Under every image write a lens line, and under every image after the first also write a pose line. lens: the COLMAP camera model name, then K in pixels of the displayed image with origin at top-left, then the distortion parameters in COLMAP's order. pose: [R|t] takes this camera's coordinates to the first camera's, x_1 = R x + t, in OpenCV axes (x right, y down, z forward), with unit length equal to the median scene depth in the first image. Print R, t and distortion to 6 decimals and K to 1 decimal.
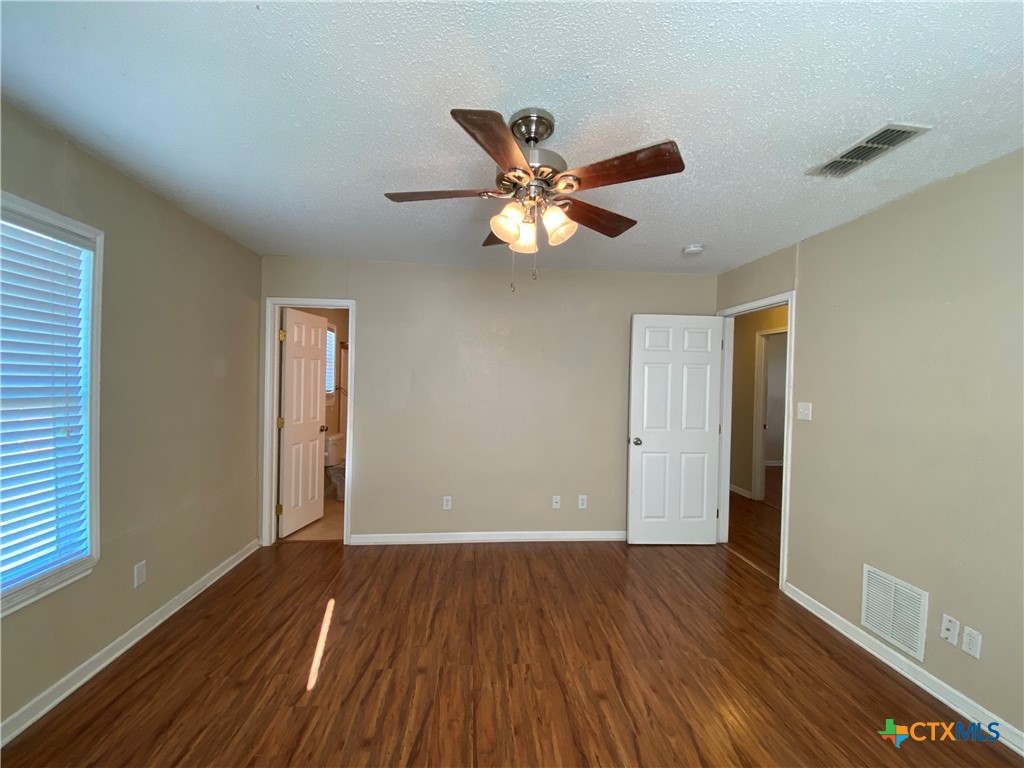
lens RADIAL K [[419.3, 0, 512.0], [0, 419.3, 384.0], [0, 0, 1]] dist [0.031958, -0.025802]
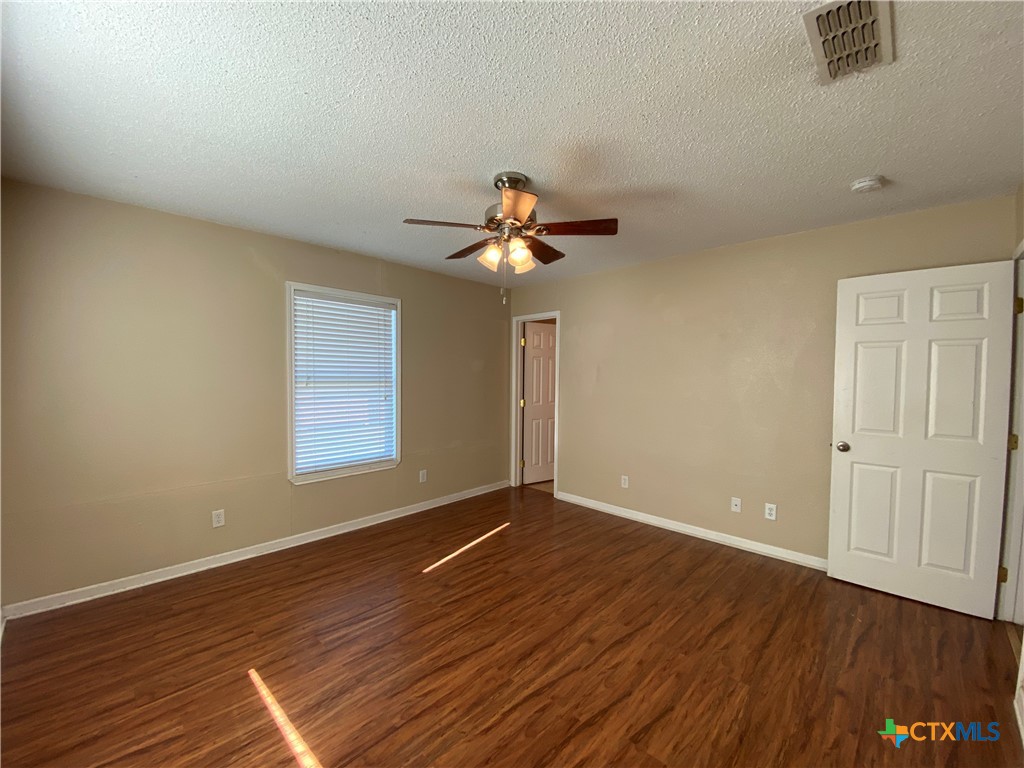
lens RADIAL K [[414.6, 0, 507.7], [0, 414.6, 383.3], [0, 0, 1]] dist [0.030731, -0.024430]
pose [[0.656843, 0.002921, -0.754022, 0.661534], [0.001141, 0.999987, 0.004868, 0.023231], [0.754027, -0.004058, 0.656831, 0.062018]]
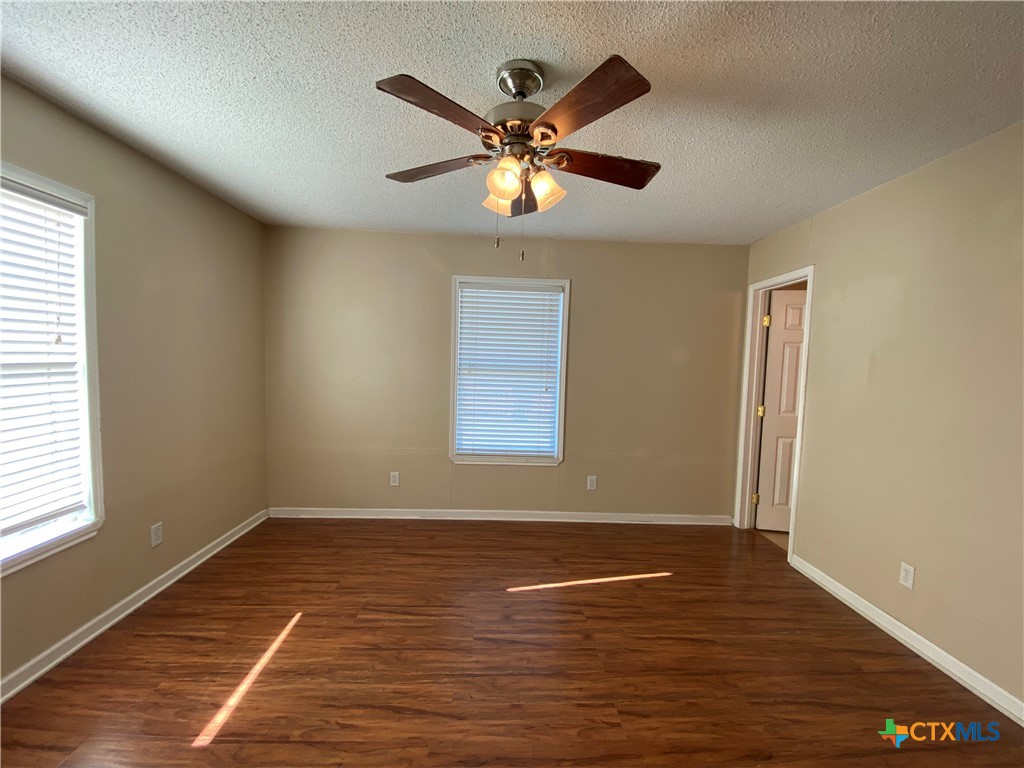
lens RADIAL K [[414.6, 0, 507.7], [0, 414.6, 383.3], [0, 0, 1]] dist [0.030731, -0.024430]
pose [[-0.051073, 0.032933, -0.998152, 0.625511], [-0.033721, 0.998829, 0.034681, 0.019151], [0.998125, 0.035430, -0.049902, 0.647648]]
